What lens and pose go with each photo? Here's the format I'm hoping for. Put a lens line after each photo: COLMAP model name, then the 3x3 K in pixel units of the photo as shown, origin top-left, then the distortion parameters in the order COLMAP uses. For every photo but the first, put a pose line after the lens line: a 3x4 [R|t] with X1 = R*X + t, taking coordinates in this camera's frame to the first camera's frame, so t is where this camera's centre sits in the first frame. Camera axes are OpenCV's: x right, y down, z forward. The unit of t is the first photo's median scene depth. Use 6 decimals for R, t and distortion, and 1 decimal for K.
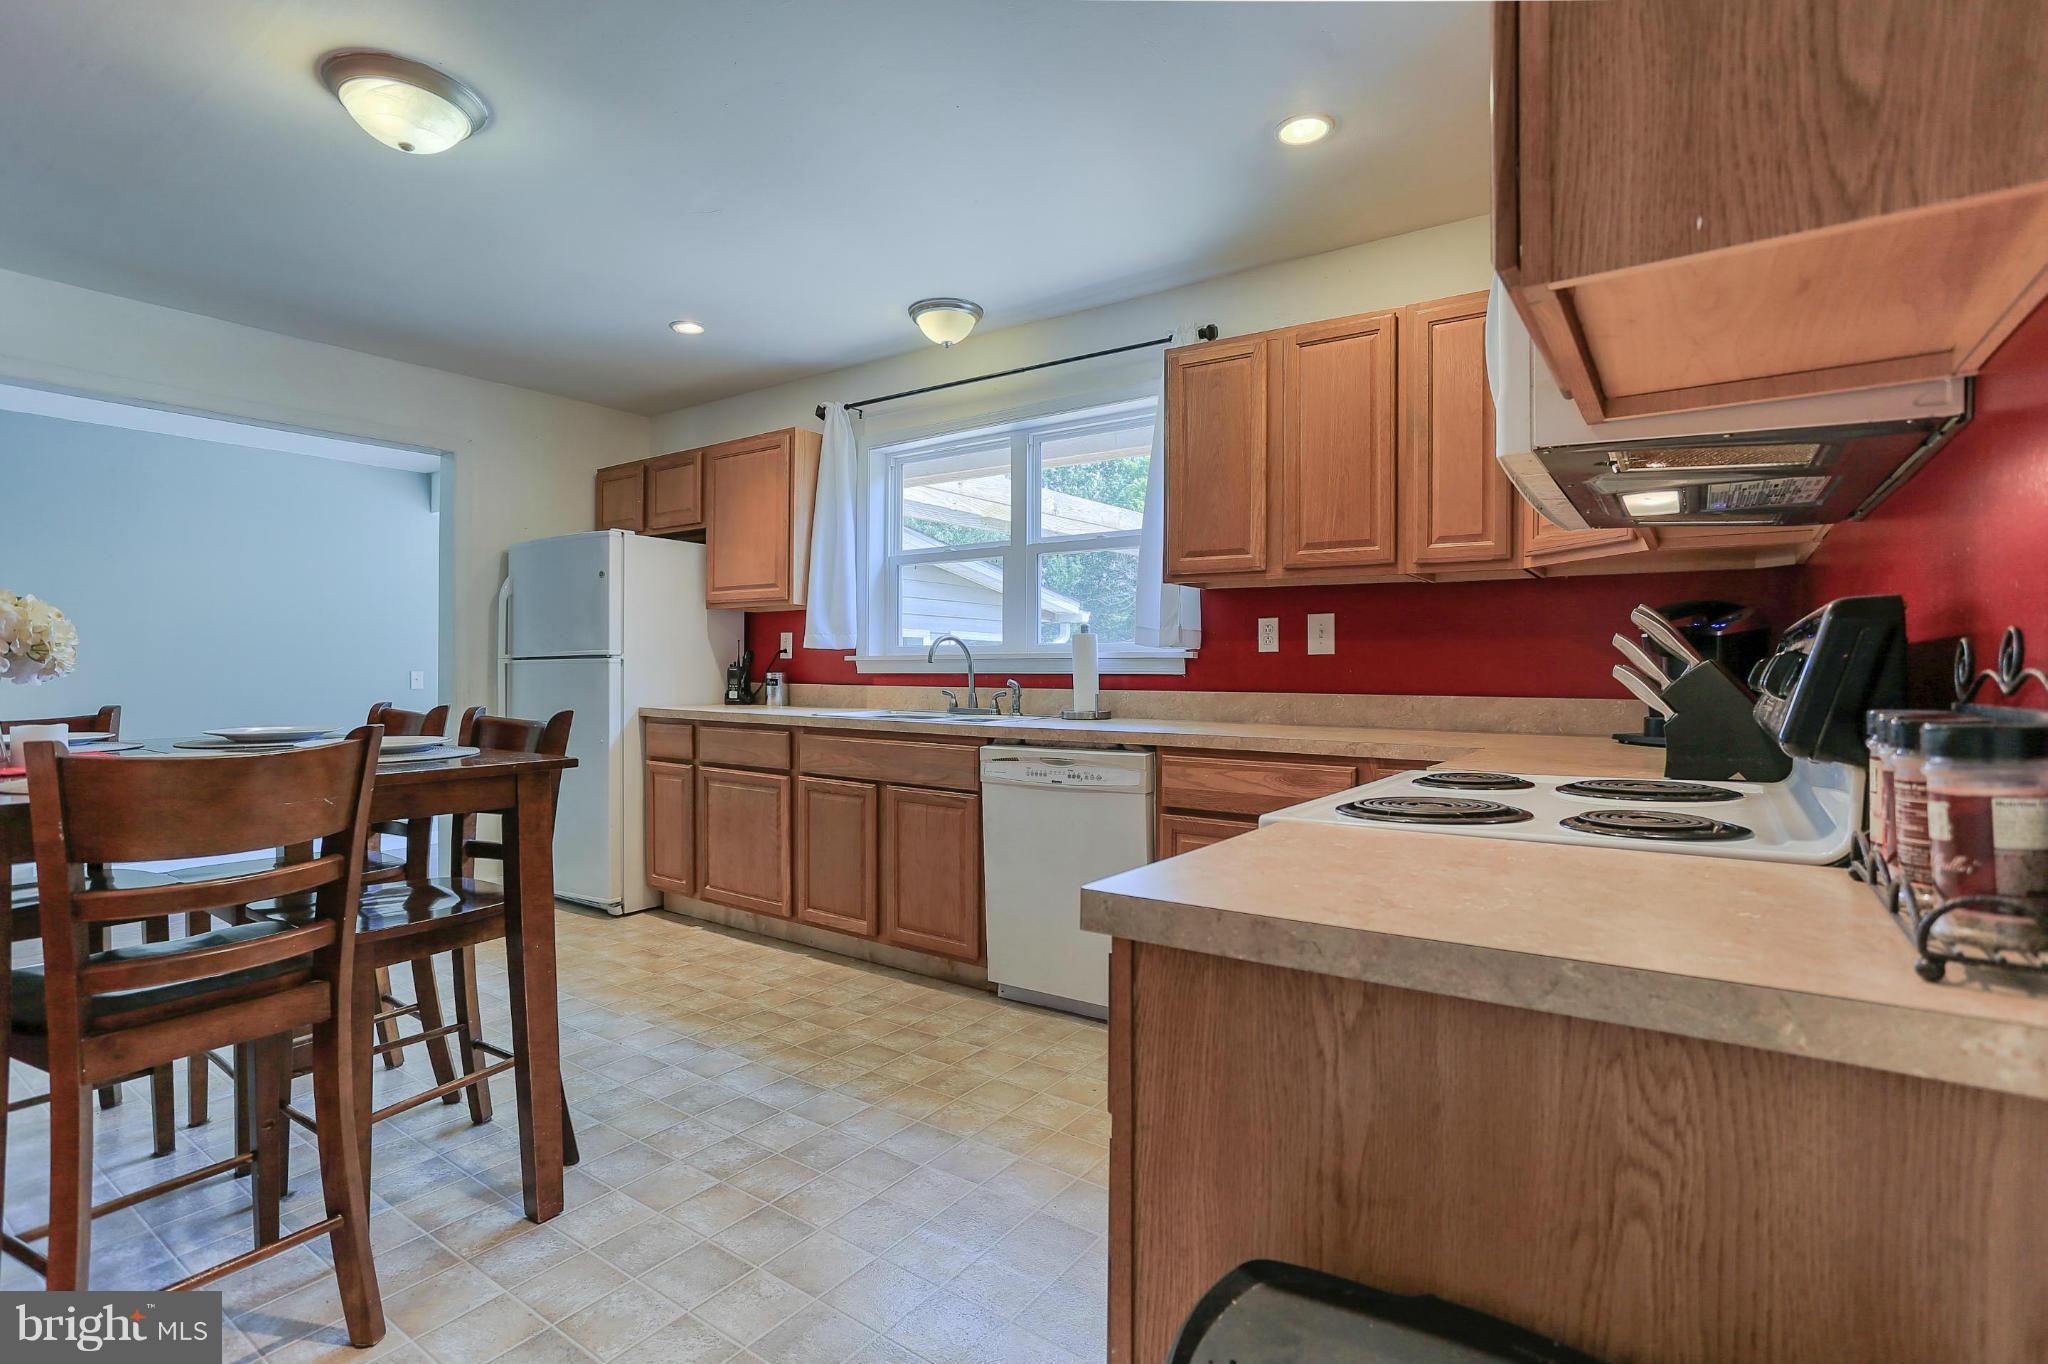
lens RADIAL K [[982.0, 0, 1002.0], [0, 982.0, 671.6], [0, 0, 1]] dist [-0.021031, 0.008563]
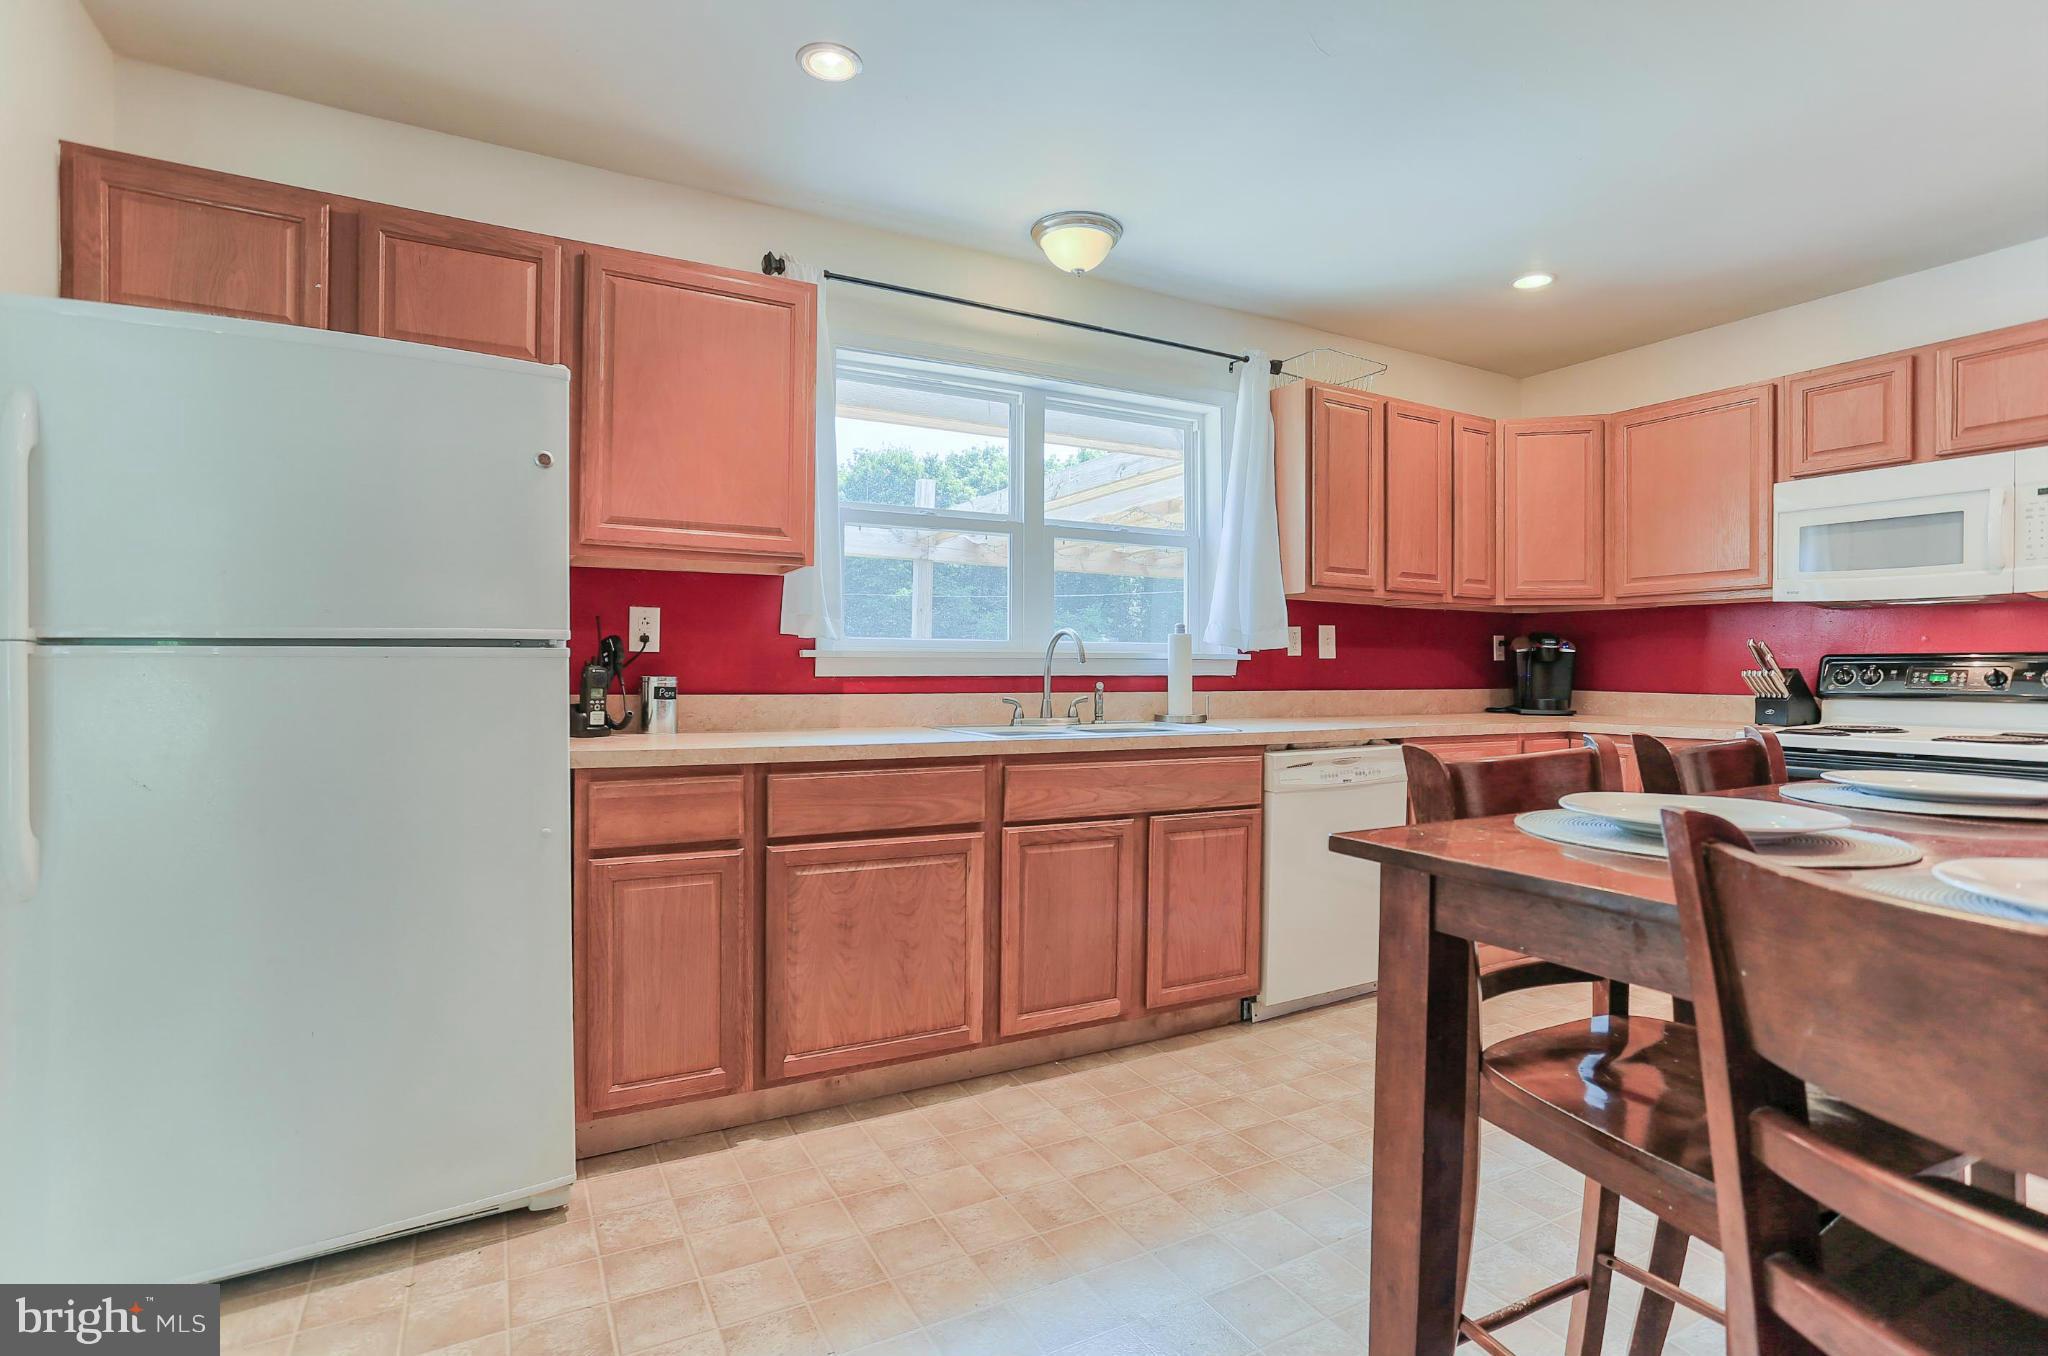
lens RADIAL K [[999.9, 0, 1022.6], [0, 999.9, 668.6], [0, 0, 1]] dist [-0.019619, 0.005327]
pose [[0.427150, -0.000273, 0.904181, -0.853580], [0.000611, 1.000000, 0.000013, -0.004503], [-0.904180, 0.000547, 0.427150, 0.710187]]
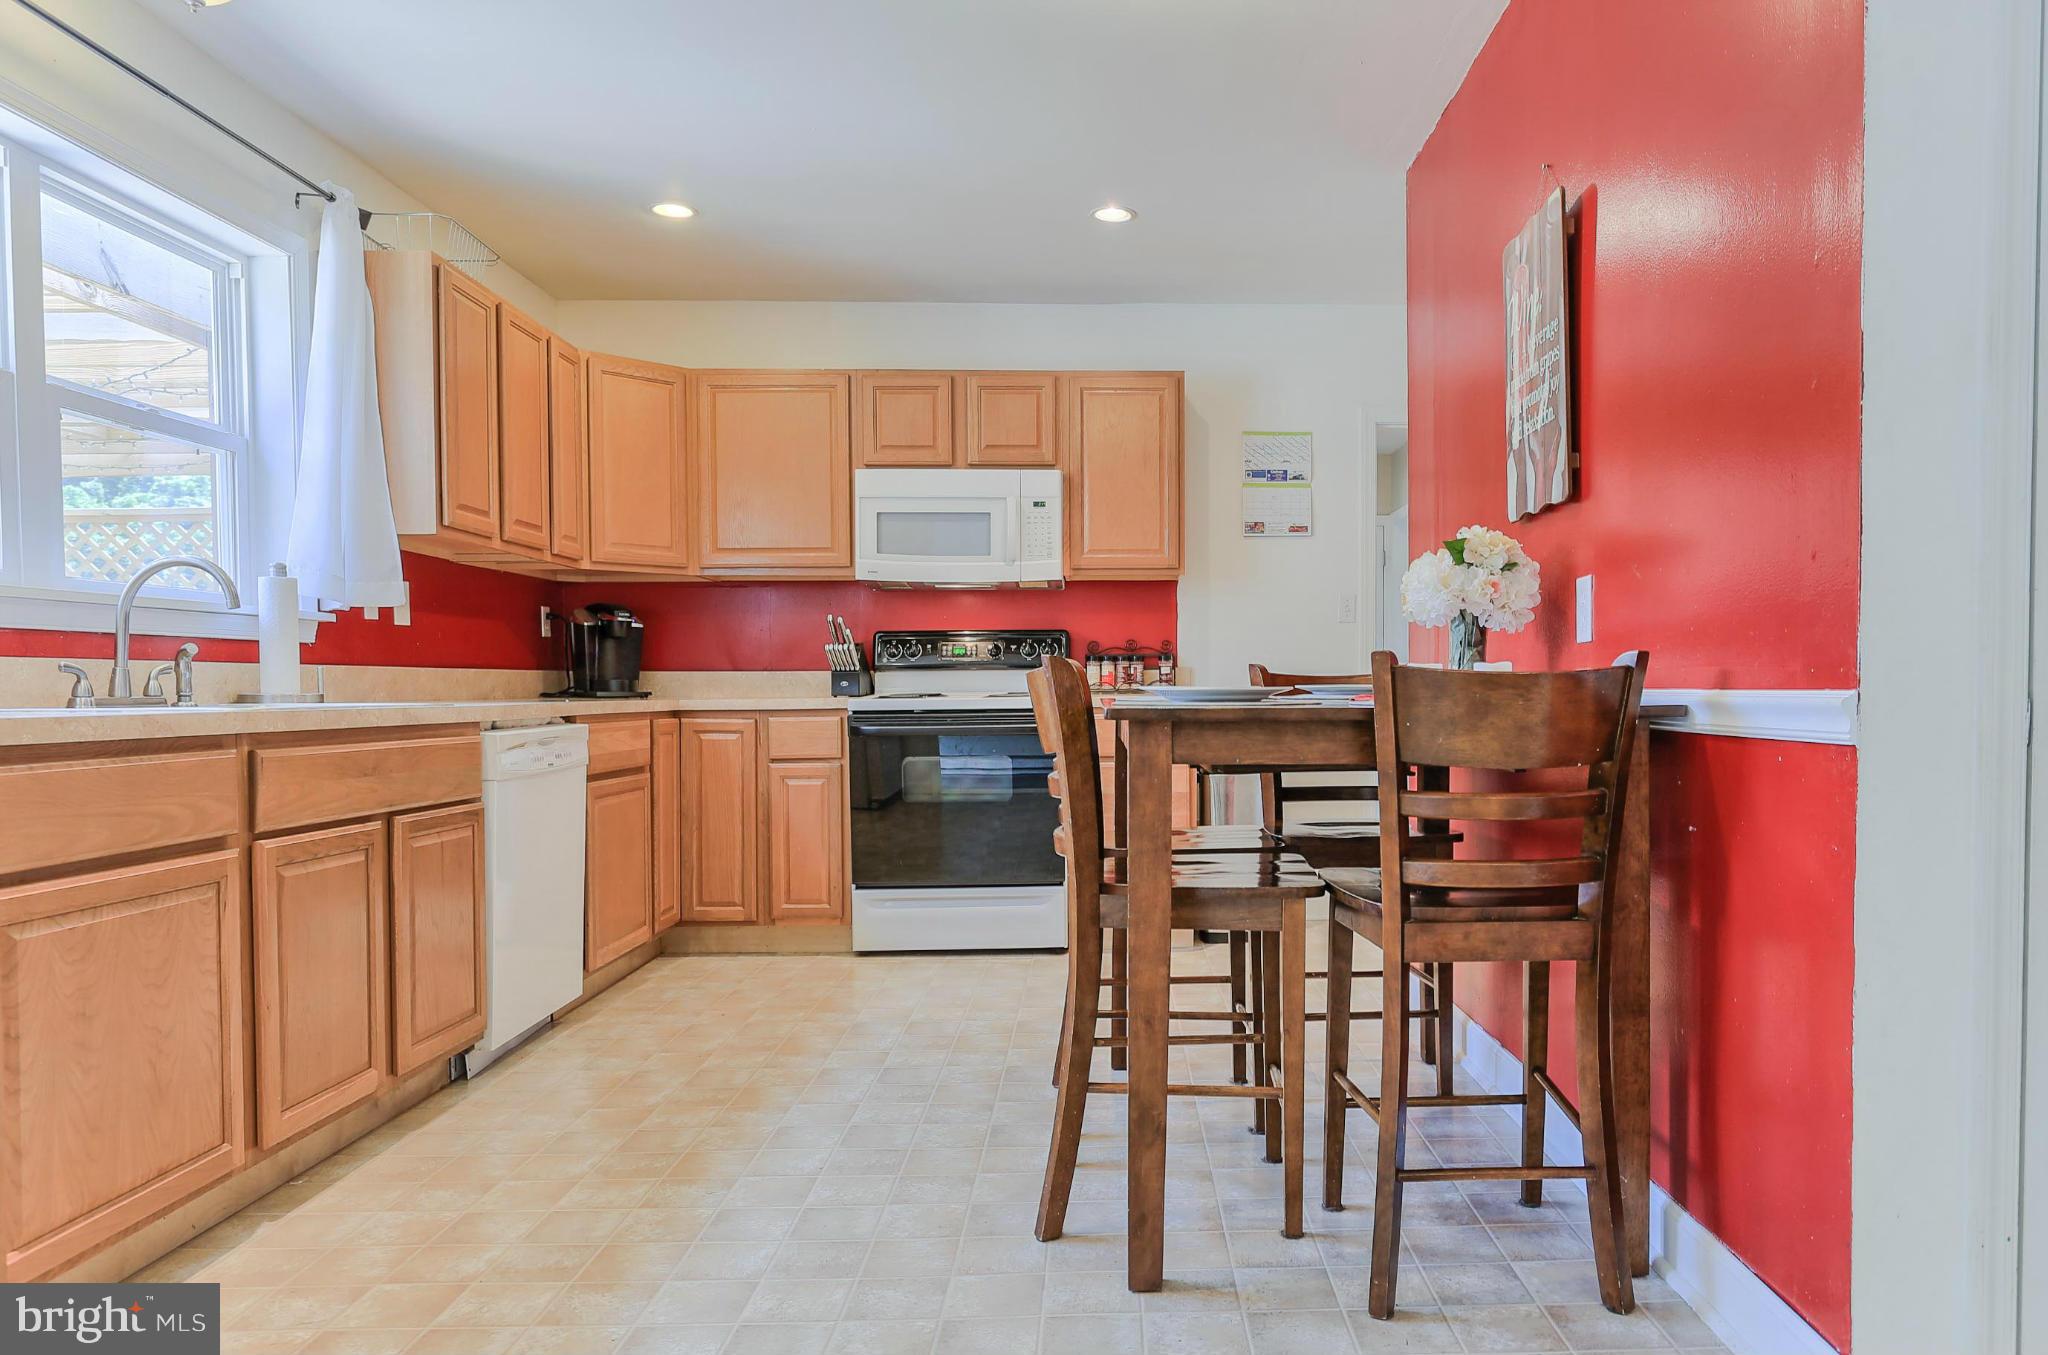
lens RADIAL K [[1395.7, 0, 1140.9], [0, 1395.7, 728.3], [0, 0, 1]] dist [0.001150, 0.005049]
pose [[-0.610754, -0.022719, 0.791494, -1.006763], [0.010262, 0.999277, 0.036602, 0.034097], [-0.791754, 0.030477, -0.610080, 1.100584]]
